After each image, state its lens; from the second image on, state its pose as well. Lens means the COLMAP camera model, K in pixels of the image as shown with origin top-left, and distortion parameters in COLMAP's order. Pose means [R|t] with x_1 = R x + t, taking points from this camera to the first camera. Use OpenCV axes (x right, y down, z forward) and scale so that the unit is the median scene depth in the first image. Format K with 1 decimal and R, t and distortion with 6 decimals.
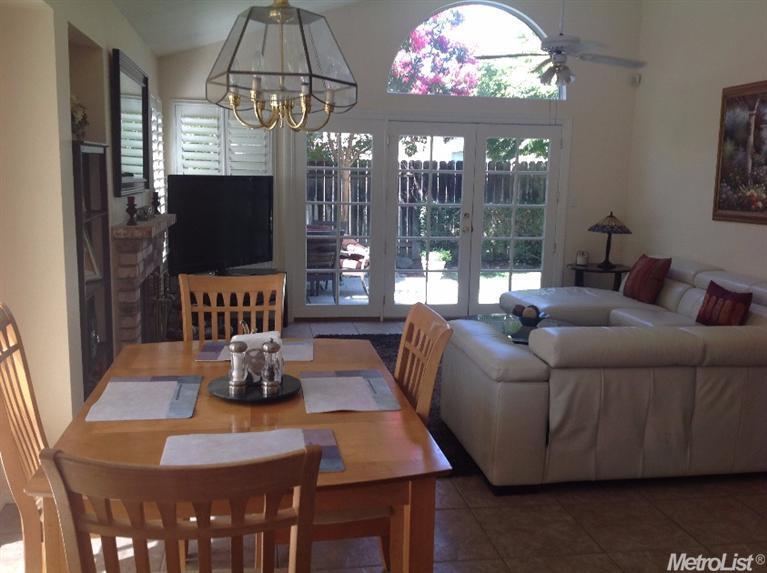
lens RADIAL K [[719.5, 0, 383.5], [0, 719.5, 286.5], [0, 0, 1]] dist [0.001599, 0.000414]
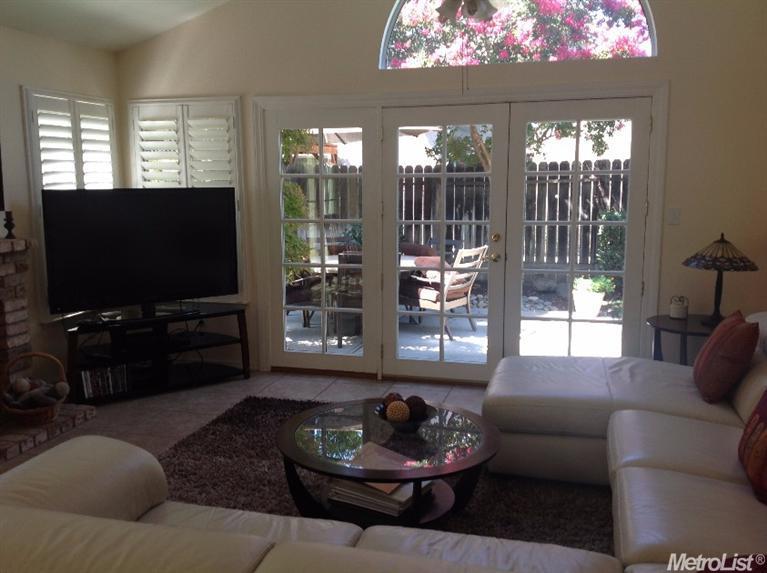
lens RADIAL K [[738.1, 0, 383.5], [0, 738.1, 286.5], [0, 0, 1]] dist [-0.000817, 0.000252]
pose [[0.897318, 0.036784, -0.439849, 0.331283], [-0.042398, 0.999096, -0.002940, -0.045397], [0.439343, 0.021287, 0.898067, 0.318712]]
